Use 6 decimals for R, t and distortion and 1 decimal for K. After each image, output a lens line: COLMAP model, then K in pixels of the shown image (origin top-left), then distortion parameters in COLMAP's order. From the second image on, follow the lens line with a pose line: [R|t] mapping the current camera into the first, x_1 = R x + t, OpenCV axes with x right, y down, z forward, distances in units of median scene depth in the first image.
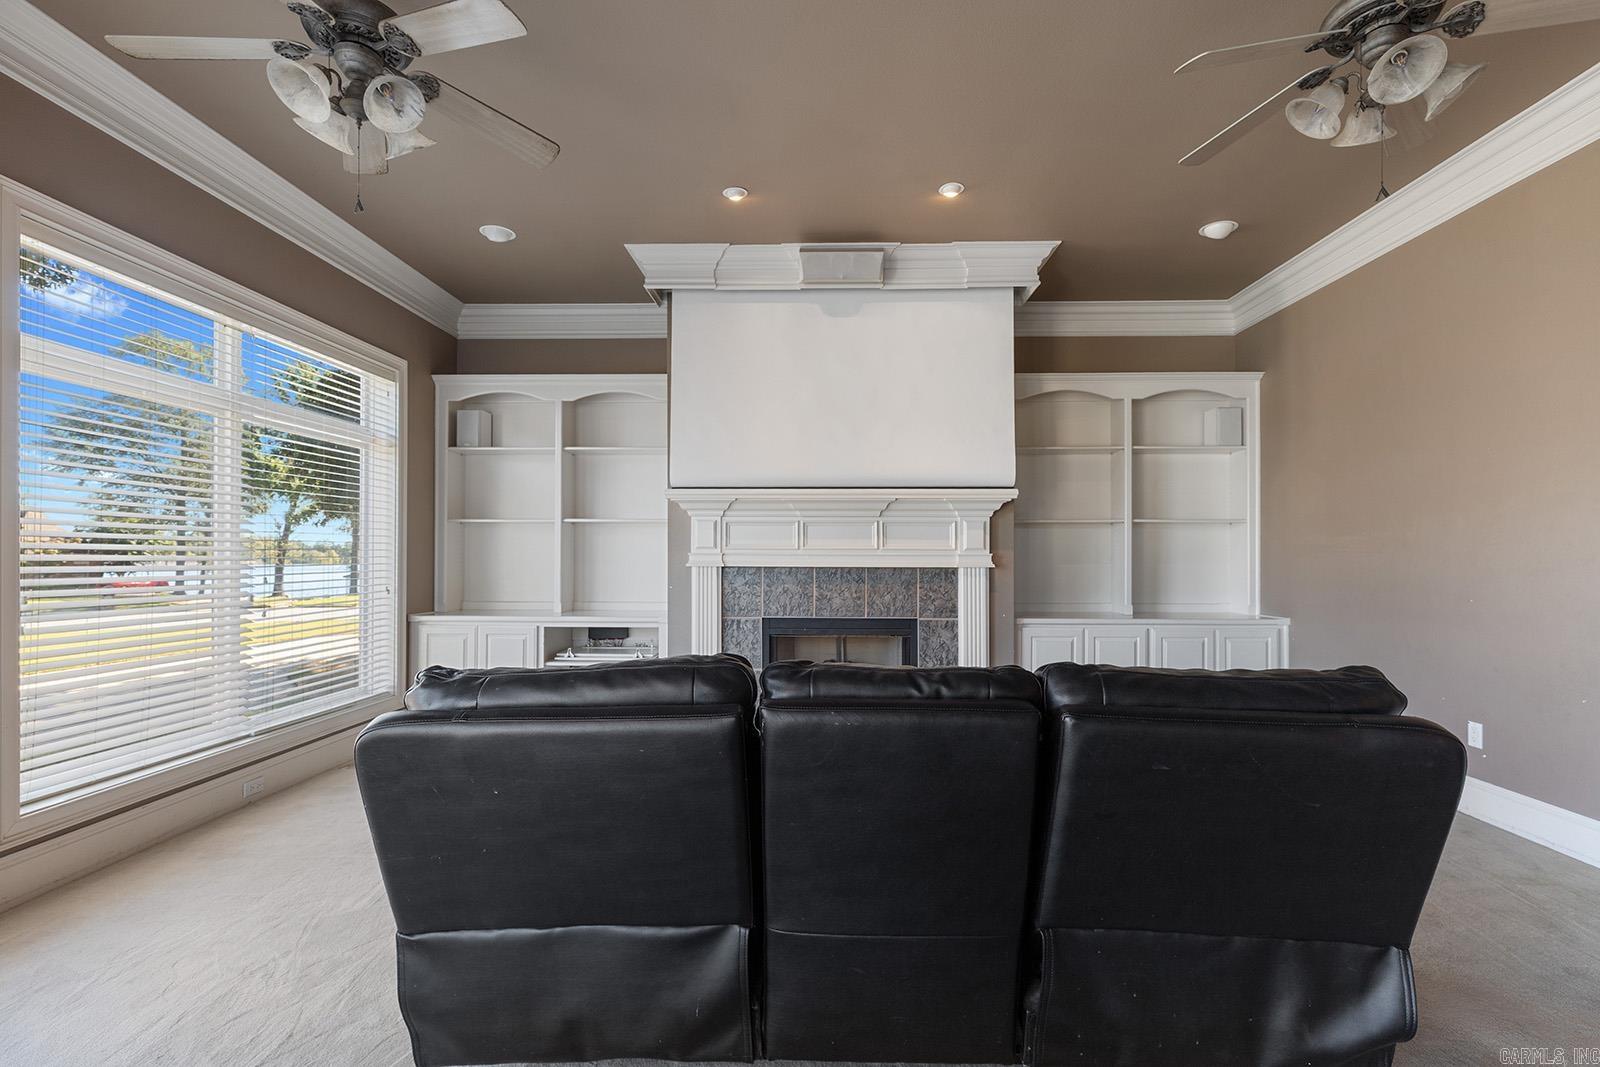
lens RADIAL K [[732.1, 0, 798.4], [0, 732.1, 547.6], [0, 0, 1]] dist [0.004764, 0.000556]
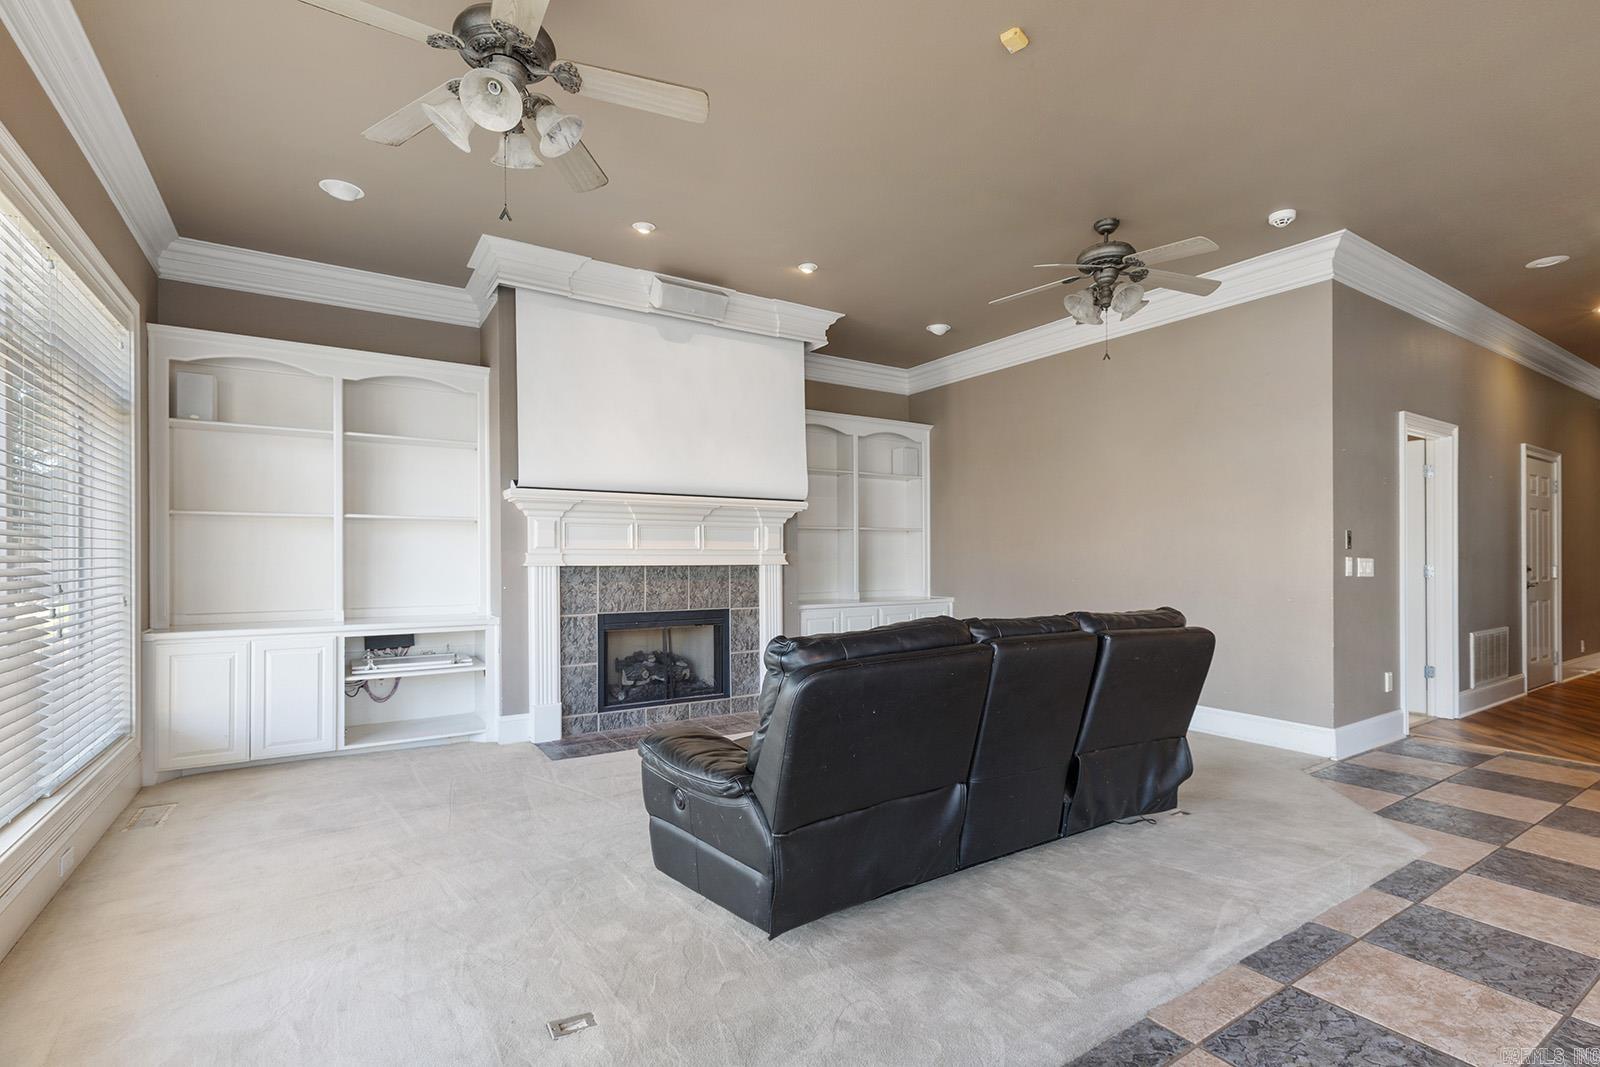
lens RADIAL K [[732.1, 0, 812.6], [0, 732.1, 548.9], [0, 0, 1]] dist [0.004764, 0.000556]
pose [[0.825665, 0.002440, 0.564155, -0.389274], [-0.003306, 0.999994, 0.000513, 0.000101], [-0.564151, -0.002288, 0.825669, -0.043898]]
